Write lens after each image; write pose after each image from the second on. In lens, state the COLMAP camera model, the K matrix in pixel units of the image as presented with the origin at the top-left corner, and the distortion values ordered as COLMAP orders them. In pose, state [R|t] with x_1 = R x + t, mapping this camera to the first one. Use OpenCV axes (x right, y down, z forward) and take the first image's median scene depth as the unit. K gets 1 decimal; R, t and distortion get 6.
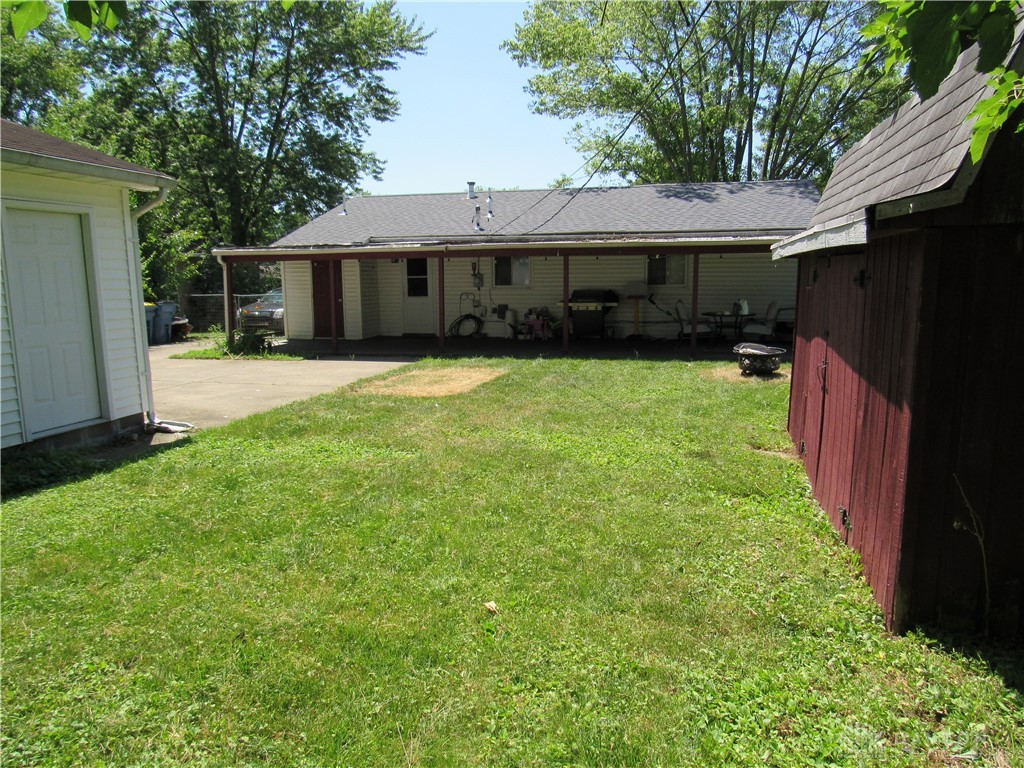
lens RADIAL K [[734.3, 0, 510.1], [0, 734.3, 385.2], [0, 0, 1]] dist [-0.023222, 0.003512]
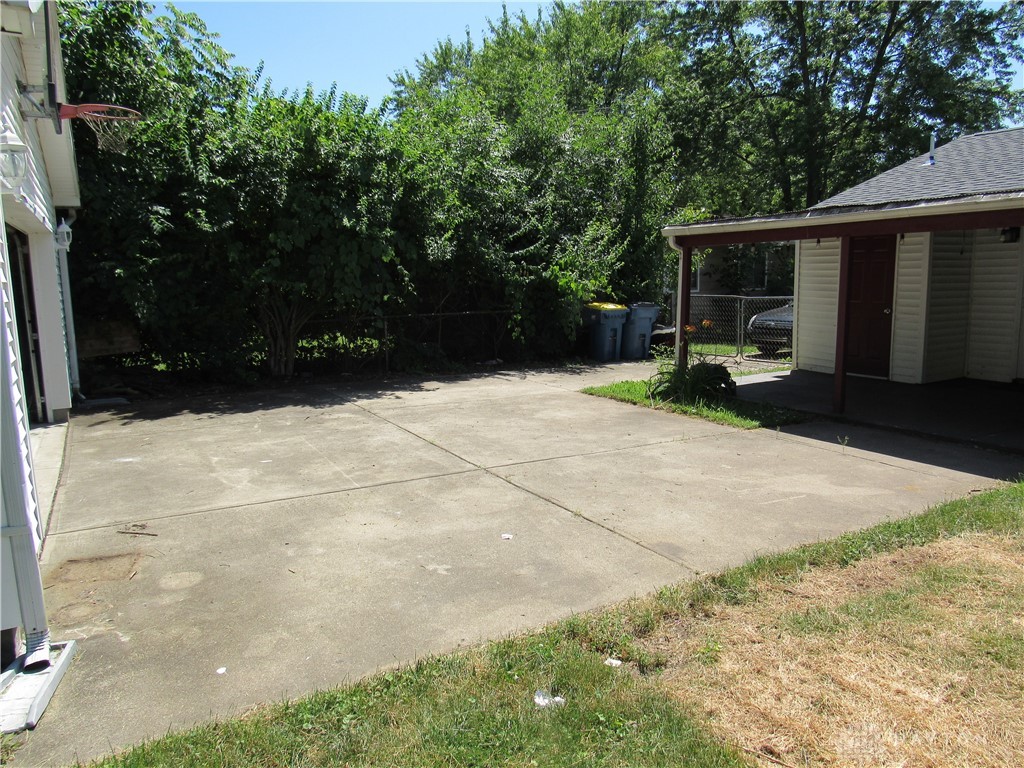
lens RADIAL K [[734.3, 0, 510.1], [0, 734.3, 385.2], [0, 0, 1]] dist [-0.023222, 0.003512]
pose [[0.695710, 0.102140, -0.711024, -0.028953], [-0.095760, 0.994192, 0.049120, -0.056586], [0.711912, 0.033915, 0.701450, 0.390264]]
